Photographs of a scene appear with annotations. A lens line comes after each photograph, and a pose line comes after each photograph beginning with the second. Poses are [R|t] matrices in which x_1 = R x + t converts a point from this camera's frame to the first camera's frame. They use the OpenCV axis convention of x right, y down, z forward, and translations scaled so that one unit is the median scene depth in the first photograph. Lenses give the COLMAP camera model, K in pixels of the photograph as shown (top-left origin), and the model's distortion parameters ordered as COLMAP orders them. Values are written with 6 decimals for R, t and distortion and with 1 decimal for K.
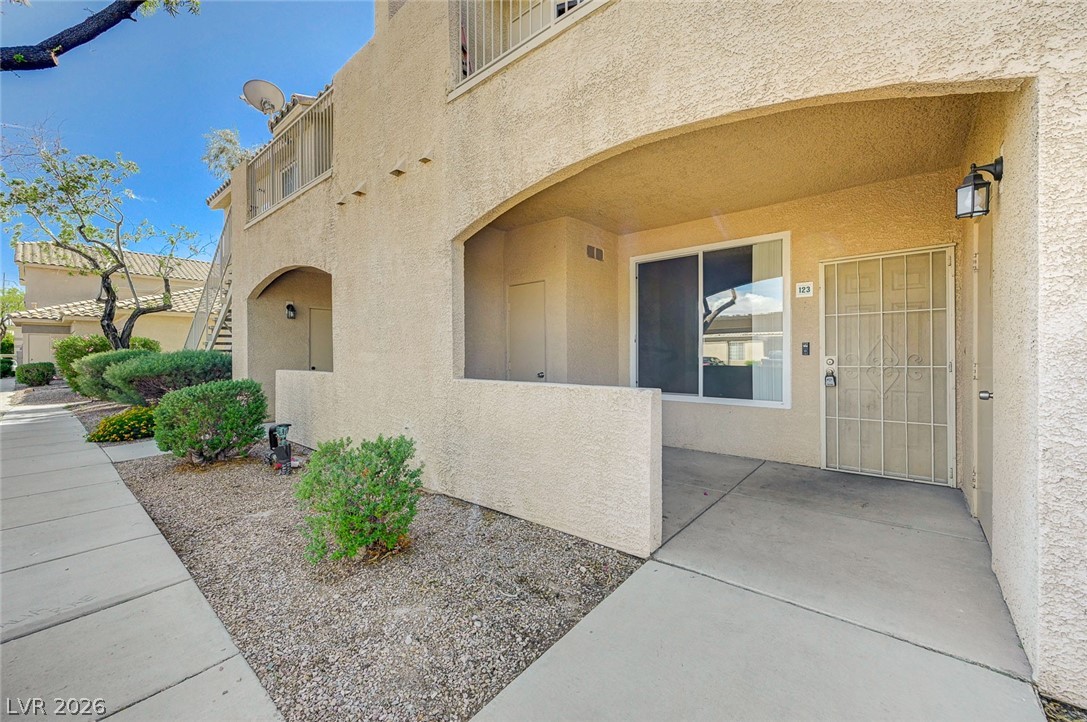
lens RADIAL K [[429.6, 0, 548.9], [0, 429.6, 358.9], [0, 0, 1]] dist [0.000357, 0.000333]
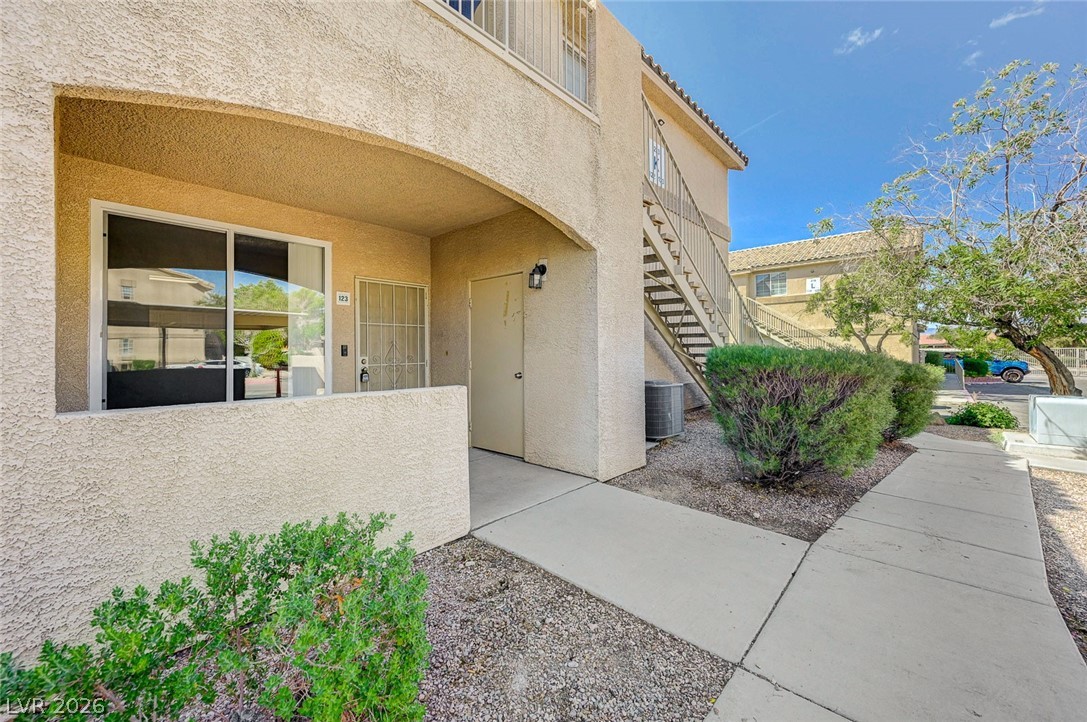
lens RADIAL K [[429.6, 0, 548.8], [0, 429.6, 352.3], [0, 0, 1]] dist [0.000357, 0.000333]
pose [[0.031530, 0.004652, 0.999492, -0.686601], [0.011264, 0.999924, -0.005010, -0.008699], [-0.999439, 0.011417, 0.031475, 0.554987]]
